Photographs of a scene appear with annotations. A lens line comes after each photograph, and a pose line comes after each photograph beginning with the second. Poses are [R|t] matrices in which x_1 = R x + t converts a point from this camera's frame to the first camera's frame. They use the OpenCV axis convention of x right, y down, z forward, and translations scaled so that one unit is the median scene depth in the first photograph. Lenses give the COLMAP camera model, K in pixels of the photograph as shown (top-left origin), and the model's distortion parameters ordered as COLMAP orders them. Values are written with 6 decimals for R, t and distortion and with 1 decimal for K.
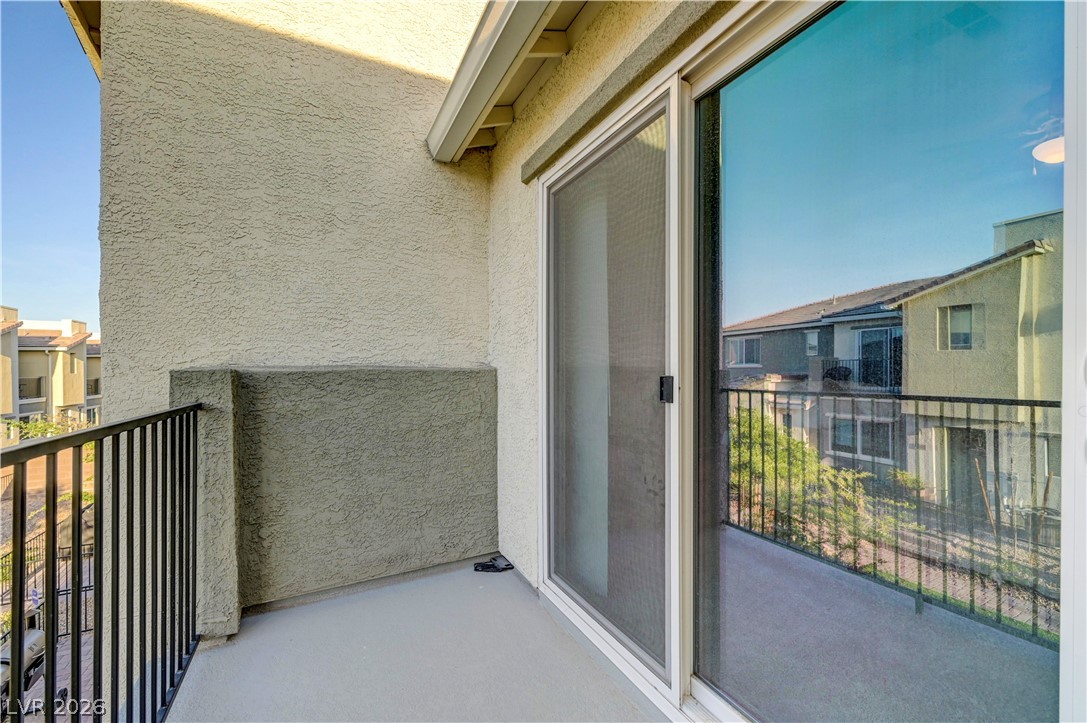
lens RADIAL K [[441.3, 0, 544.3], [0, 441.3, 365.2], [0, 0, 1]] dist [-0.000574, -0.000220]
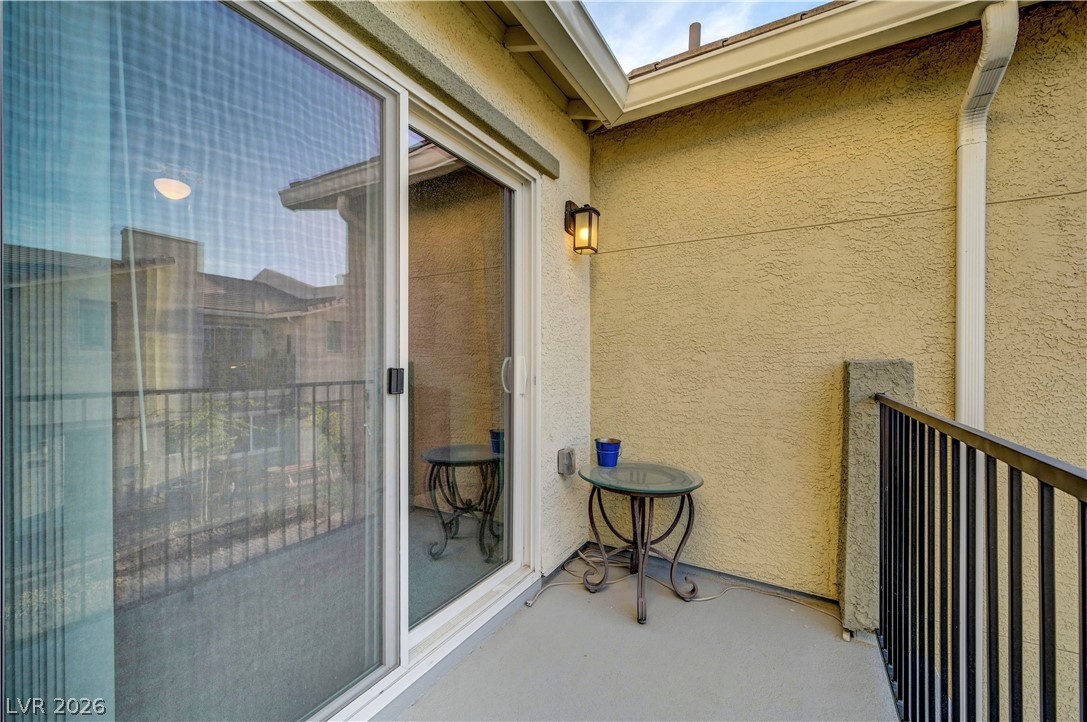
lens RADIAL K [[441.3, 0, 544.3], [0, 441.3, 364.7], [0, 0, 1]] dist [-0.000574, -0.000220]
pose [[-0.538119, 0.003769, 0.842860, -0.785026], [0.001160, 0.999992, -0.003731, 0.020503], [-0.842868, -0.001031, -0.538120, 1.274969]]
